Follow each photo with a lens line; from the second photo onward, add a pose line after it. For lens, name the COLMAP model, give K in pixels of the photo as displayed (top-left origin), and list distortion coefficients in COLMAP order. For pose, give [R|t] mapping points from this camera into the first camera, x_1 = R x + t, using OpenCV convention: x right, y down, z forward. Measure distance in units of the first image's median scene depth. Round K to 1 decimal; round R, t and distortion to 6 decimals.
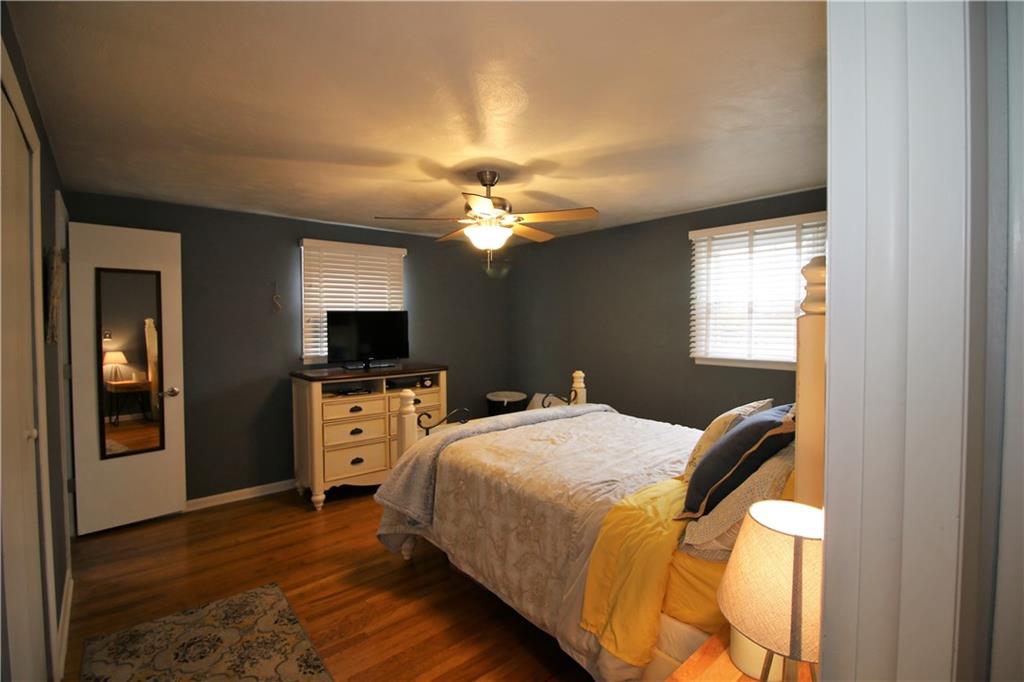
lens RADIAL K [[462.3, 0, 508.1], [0, 462.3, 330.4], [0, 0, 1]] dist [0.000937, 0.000155]
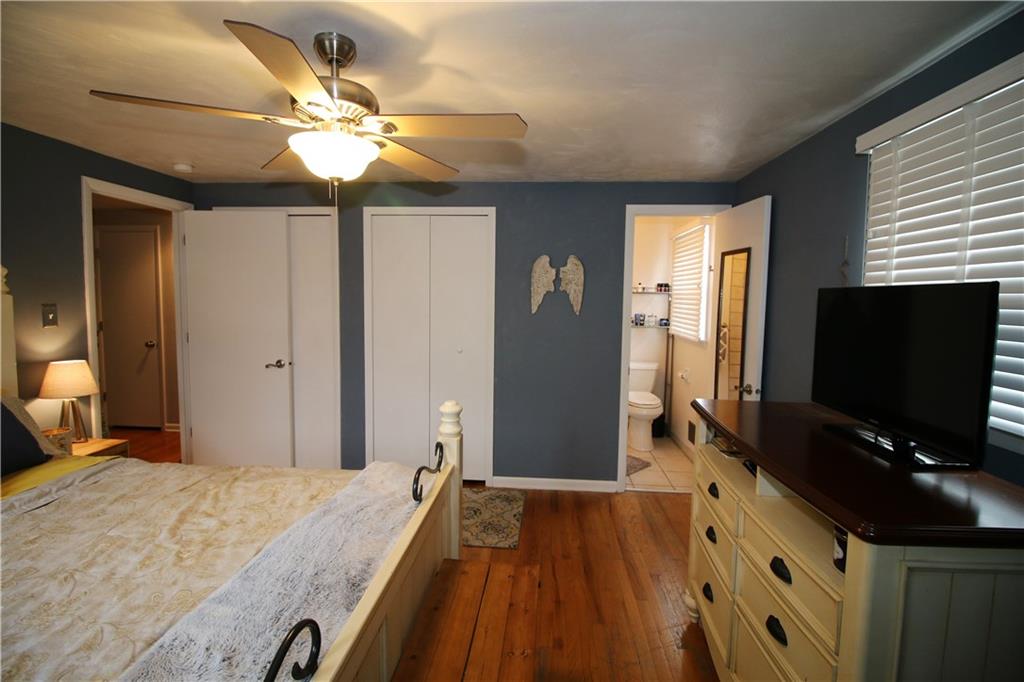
lens RADIAL K [[462.3, 0, 508.1], [0, 462.3, 330.4], [0, 0, 1]] dist [0.000937, 0.000155]
pose [[-0.687833, 0.044922, -0.724477, 0.261790], [-0.031085, 0.995344, 0.091231, -0.047291], [0.725203, 0.085272, -0.683235, 1.713555]]
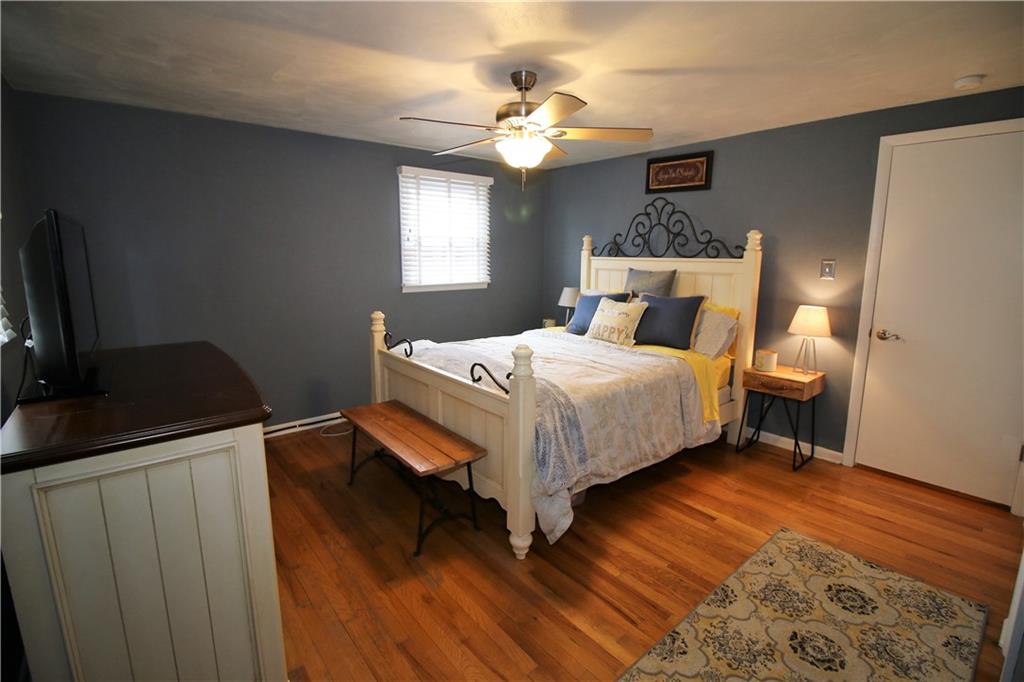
lens RADIAL K [[462.3, 0, 508.1], [0, 462.3, 330.4], [0, 0, 1]] dist [0.000937, 0.000155]
pose [[0.004179, -0.165678, 0.986171, -1.036549], [0.015844, 0.986067, 0.165593, -0.024092], [-0.999866, 0.014933, 0.006746, 1.132492]]
